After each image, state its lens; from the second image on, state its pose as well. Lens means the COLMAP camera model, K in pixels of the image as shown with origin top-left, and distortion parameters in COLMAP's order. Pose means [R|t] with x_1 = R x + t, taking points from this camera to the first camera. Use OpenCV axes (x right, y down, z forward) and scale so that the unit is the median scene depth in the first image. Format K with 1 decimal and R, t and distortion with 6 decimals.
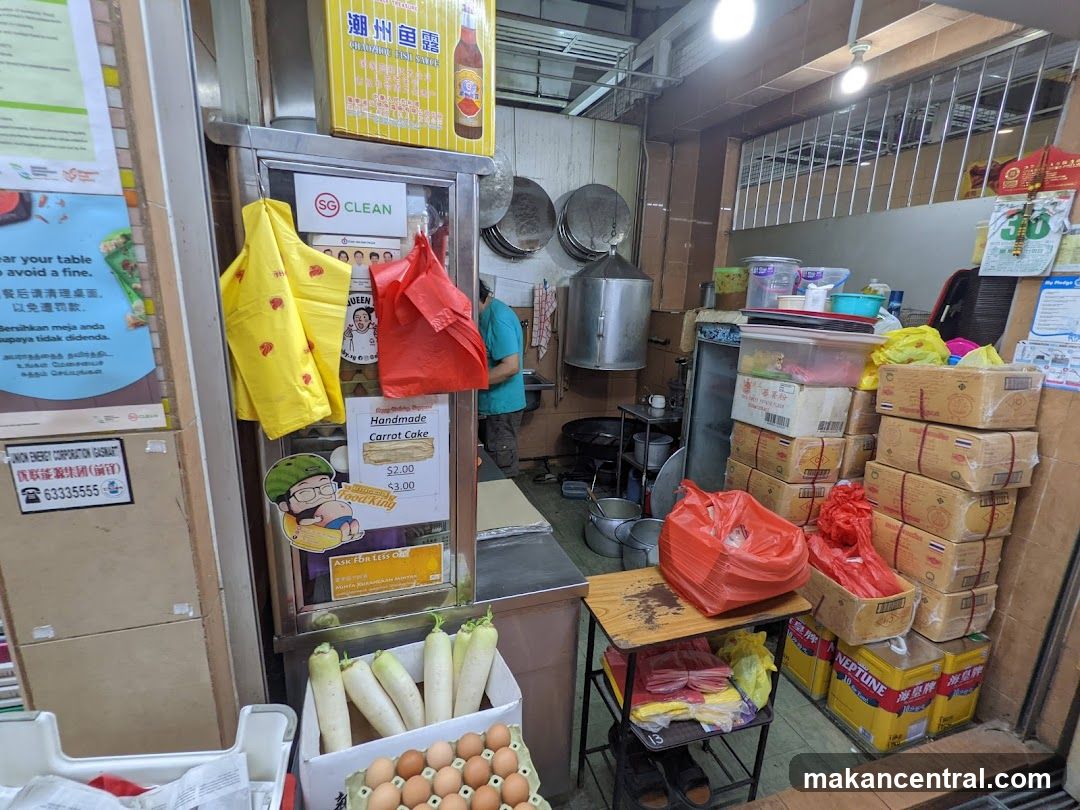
lens RADIAL K [[514.7, 0, 538.1], [0, 514.7, 413.6], [0, 0, 1]] dist [-0.007015, 0.004353]
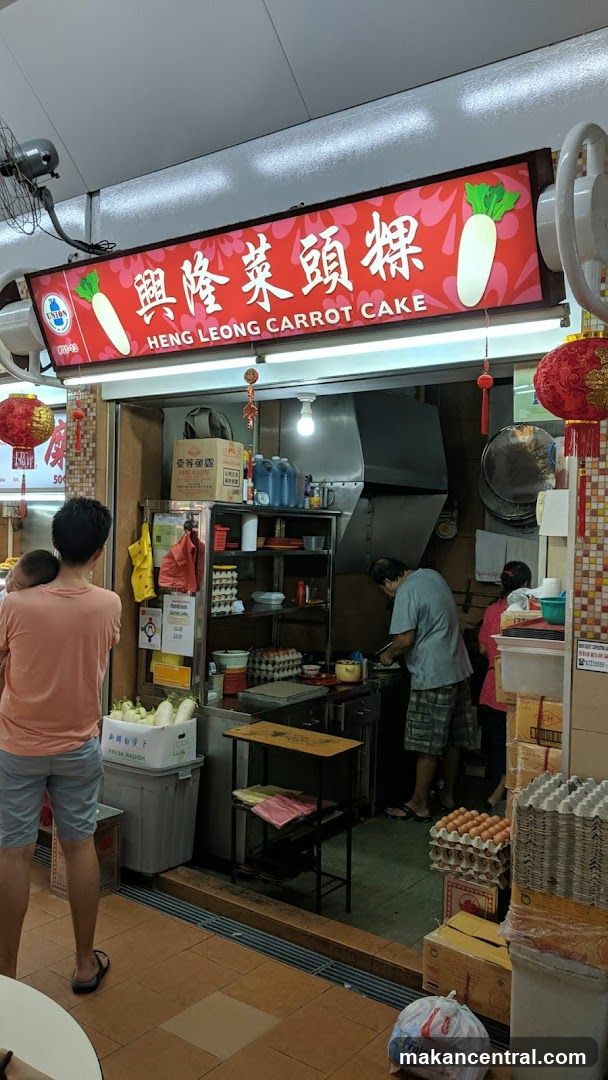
lens RADIAL K [[872.3, 0, 298.1], [0, 872.3, 549.7], [0, 0, 1]] dist [0.024560, -0.055811]
pose [[0.579215, 0.003112, -0.815169, 3.123077], [-0.210563, 0.966628, -0.145924, 0.214343], [0.787511, 0.256166, 0.560540, -0.830944]]
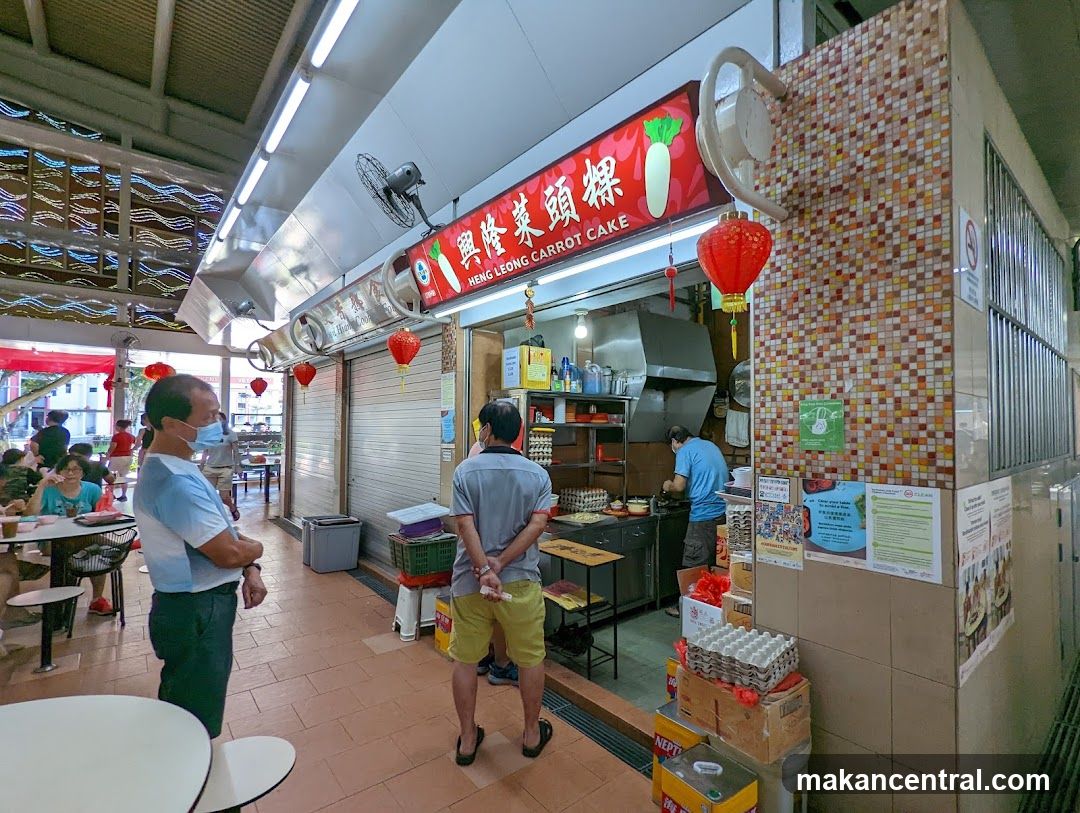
lens RADIAL K [[517.3, 0, 533.9], [0, 517.3, 413.9], [0, 0, 1]] dist [-0.006157, -0.001783]
pose [[0.357683, -0.050736, -0.932464, 2.962276], [-0.228391, 0.963446, -0.140030, 0.154938], [0.905484, 0.263053, 0.333020, -0.109544]]
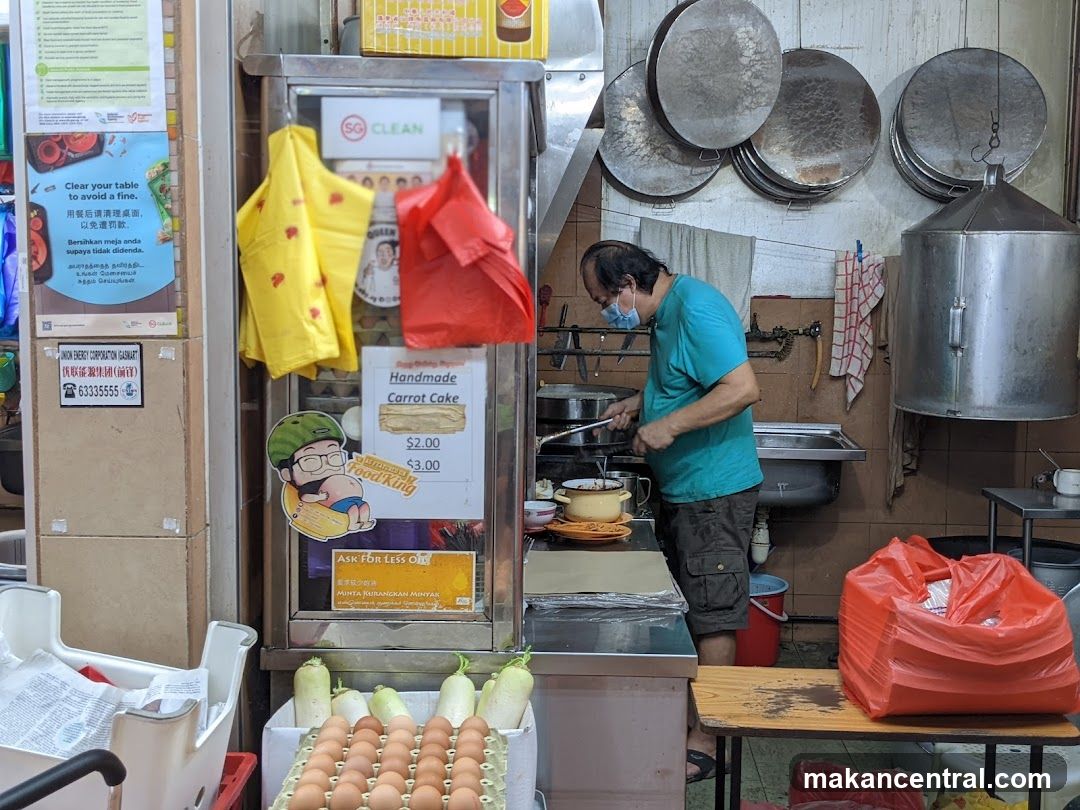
lens RADIAL K [[1272.6, 0, 546.1], [0, 1272.6, 391.7], [0, 0, 1]] dist [0.047710, 0.000000]
pose [[0.935965, 0.006290, -0.352036, 0.575365], [-0.064558, 0.985956, -0.154024, 0.308661], [0.346123, 0.166887, 0.923227, -0.722831]]
